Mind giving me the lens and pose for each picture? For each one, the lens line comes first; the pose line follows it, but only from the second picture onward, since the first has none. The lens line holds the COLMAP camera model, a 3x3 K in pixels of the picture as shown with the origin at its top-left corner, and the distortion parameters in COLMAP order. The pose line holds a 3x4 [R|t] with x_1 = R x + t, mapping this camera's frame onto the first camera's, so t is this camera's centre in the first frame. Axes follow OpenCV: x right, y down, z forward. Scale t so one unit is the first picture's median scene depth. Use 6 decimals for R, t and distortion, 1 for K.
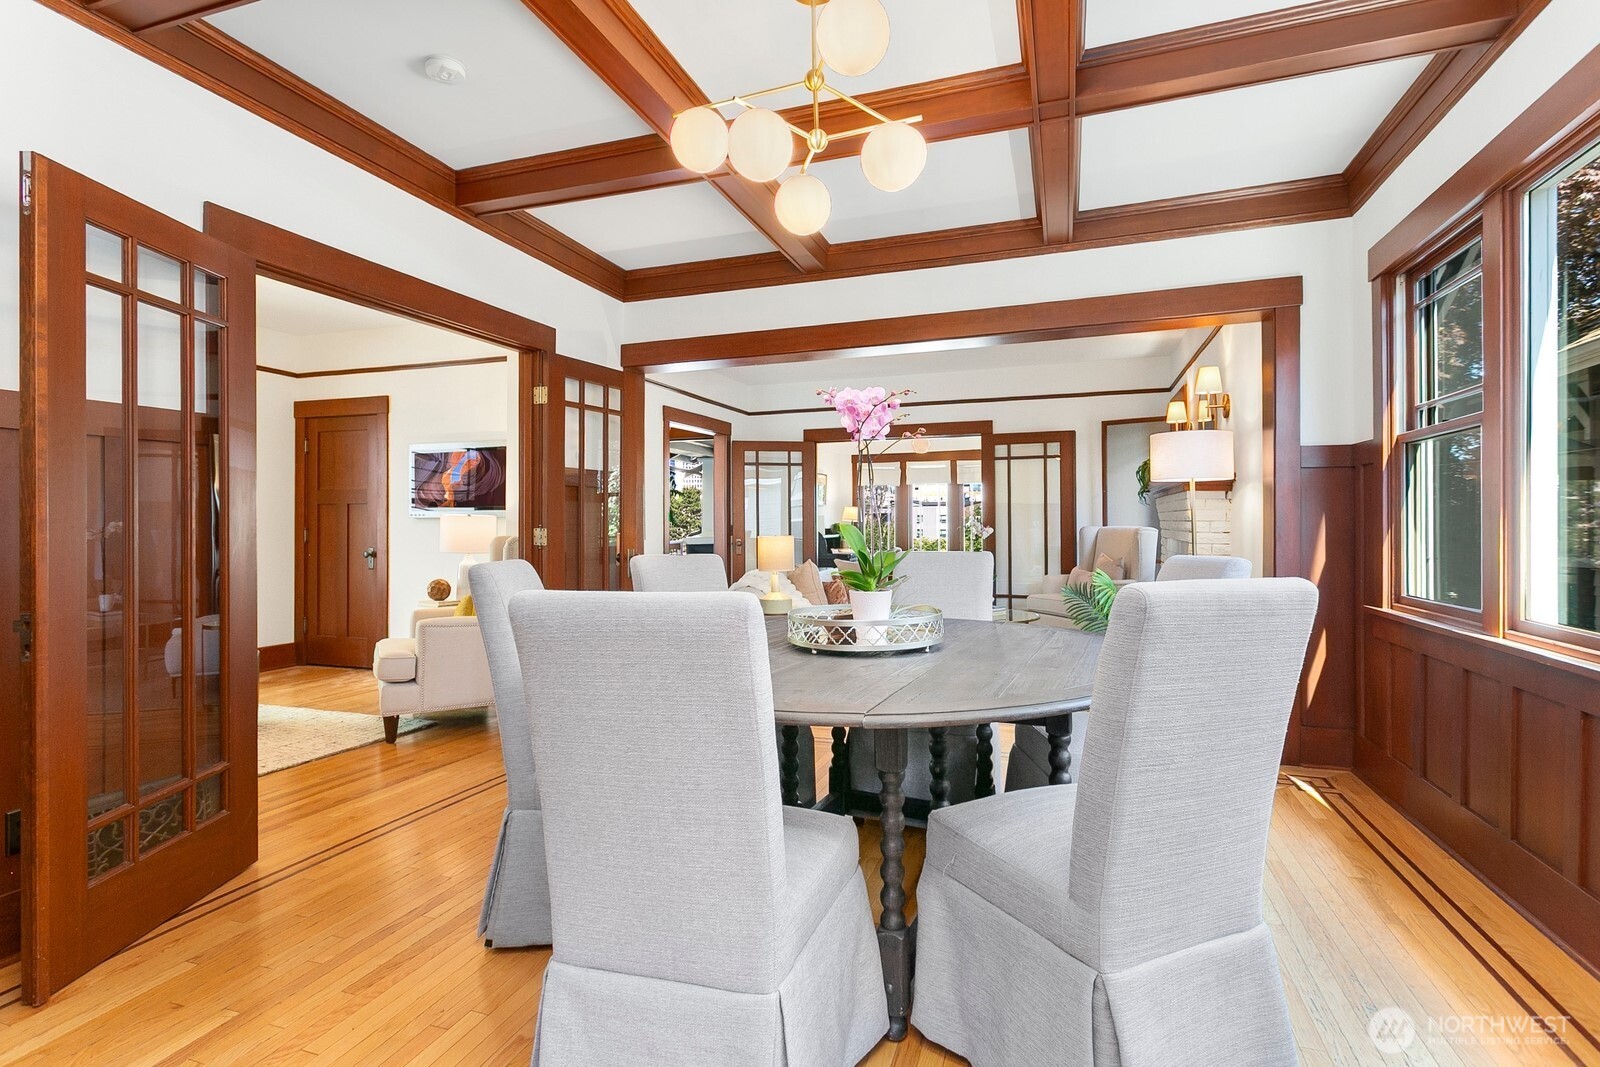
lens RADIAL K [[759.4, 0, 808.5], [0, 759.4, 519.8], [0, 0, 1]] dist [0.000983, 0.001883]
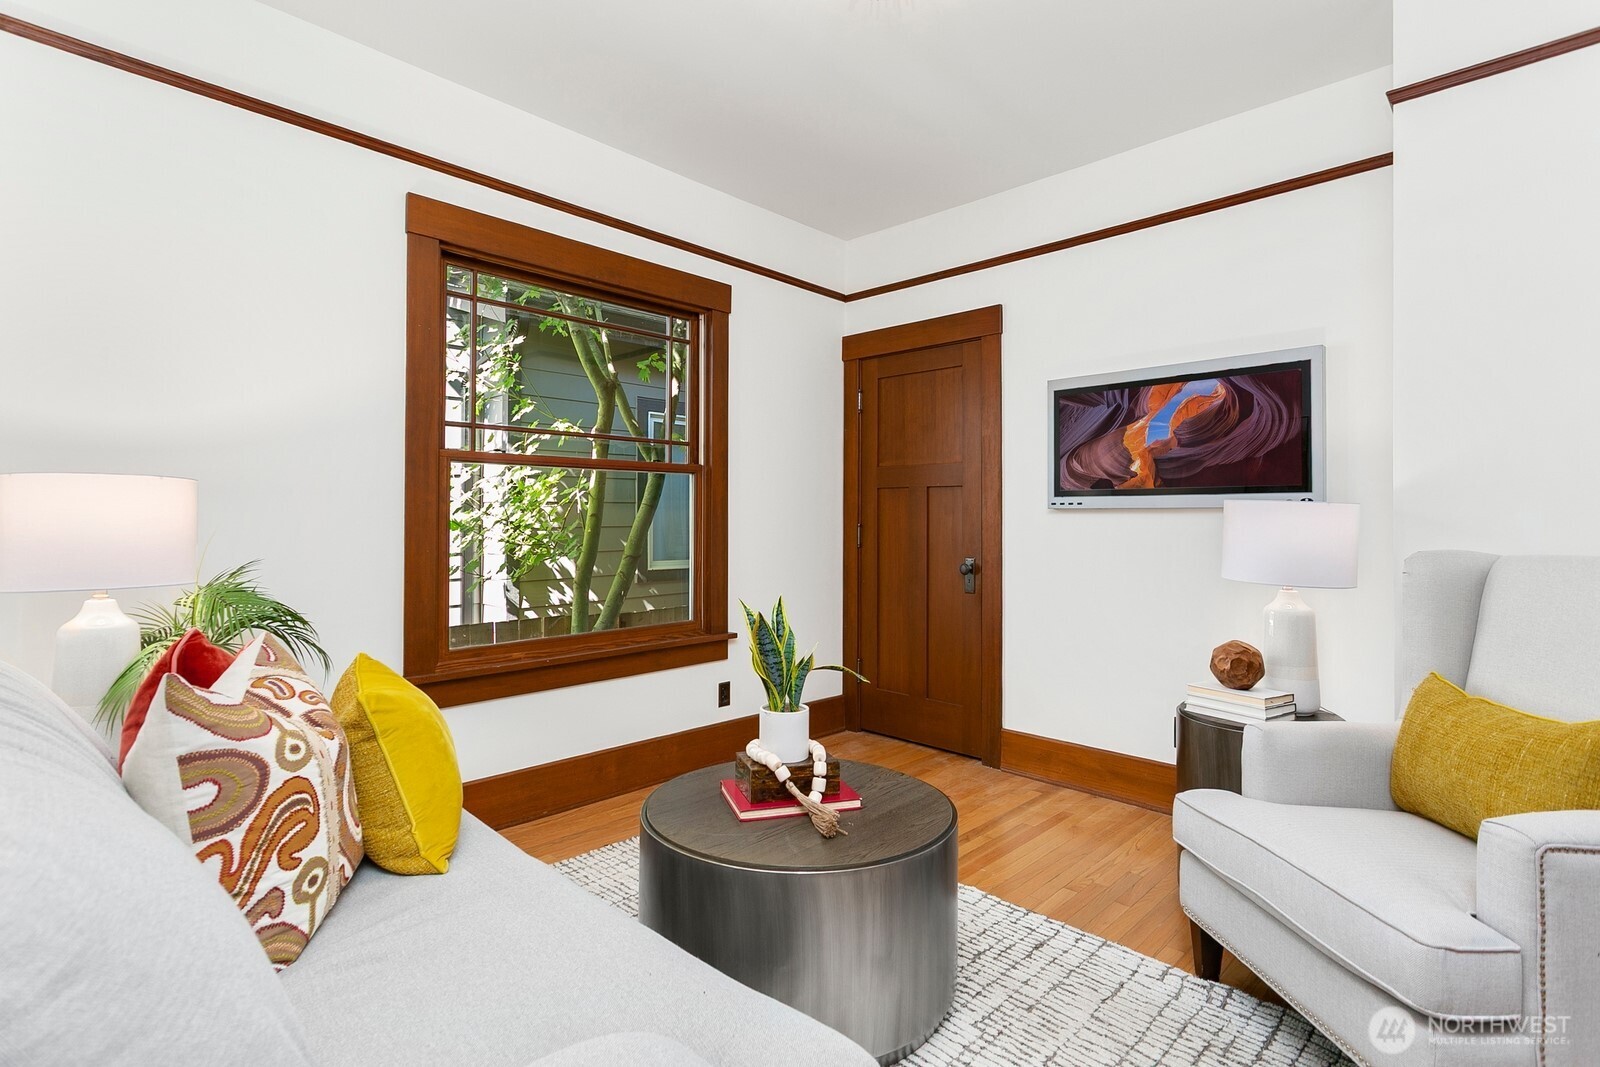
lens RADIAL K [[759.4, 0, 800.5], [0, 759.4, 521.9], [0, 0, 1]] dist [0.000983, 0.001883]
pose [[0.902997, 0.009261, -0.429548, -0.454731], [-0.006610, 0.999949, 0.007662, 0.004132], [0.429597, -0.004079, 0.903012, 0.407625]]
